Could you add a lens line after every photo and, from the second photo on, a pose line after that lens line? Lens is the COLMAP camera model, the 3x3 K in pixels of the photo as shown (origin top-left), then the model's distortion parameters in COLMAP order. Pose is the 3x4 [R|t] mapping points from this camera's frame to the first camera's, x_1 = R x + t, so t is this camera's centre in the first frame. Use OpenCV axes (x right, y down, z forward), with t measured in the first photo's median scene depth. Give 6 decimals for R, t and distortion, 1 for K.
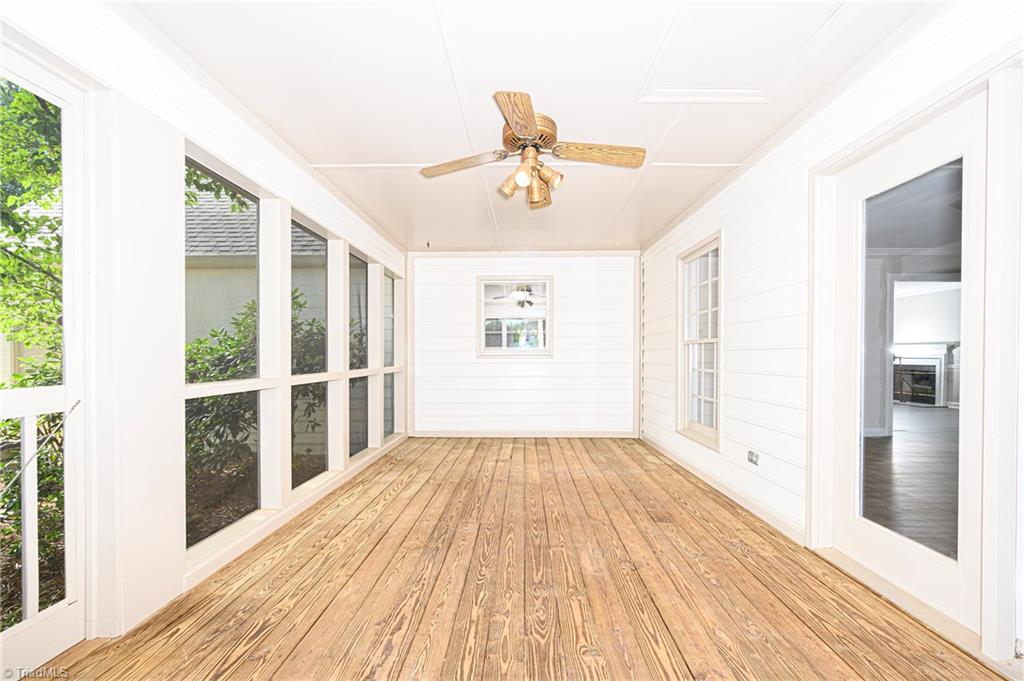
lens RADIAL K [[399.2, 0, 533.3], [0, 399.2, 360.5], [0, 0, 1]] dist [-0.008636, 0.000192]
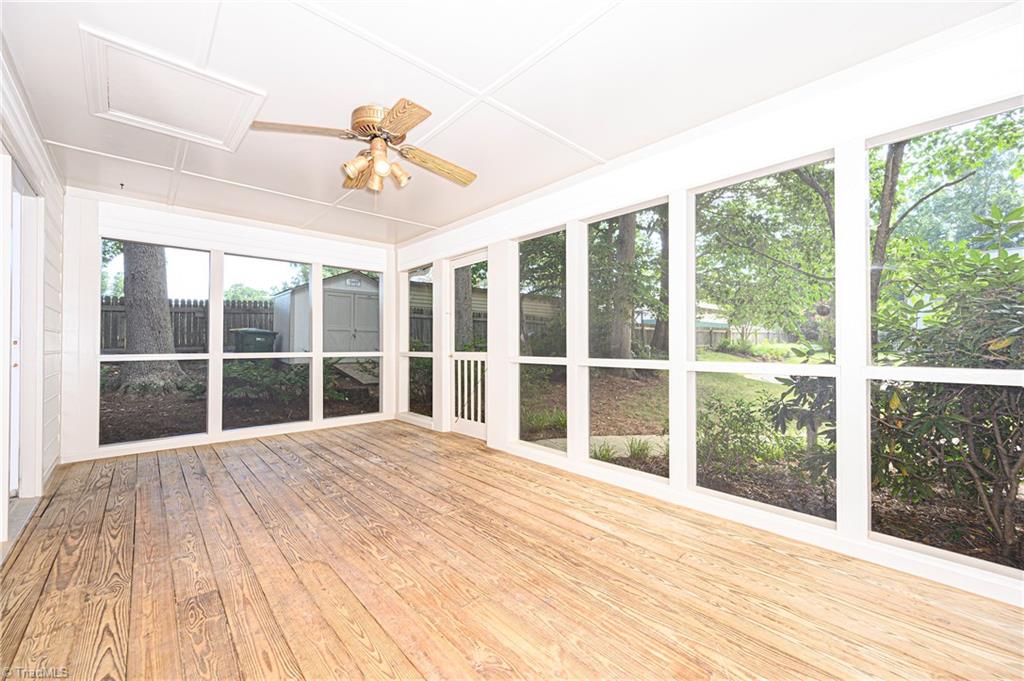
lens RADIAL K [[399.2, 0, 510.1], [0, 399.2, 340.7], [0, 0, 1]] dist [-0.008636, 0.000192]
pose [[-0.748102, -0.006339, -0.663553, 0.436633], [-0.007610, 0.999971, -0.000973, -0.016544], [0.663540, 0.004321, -0.748128, 2.074429]]
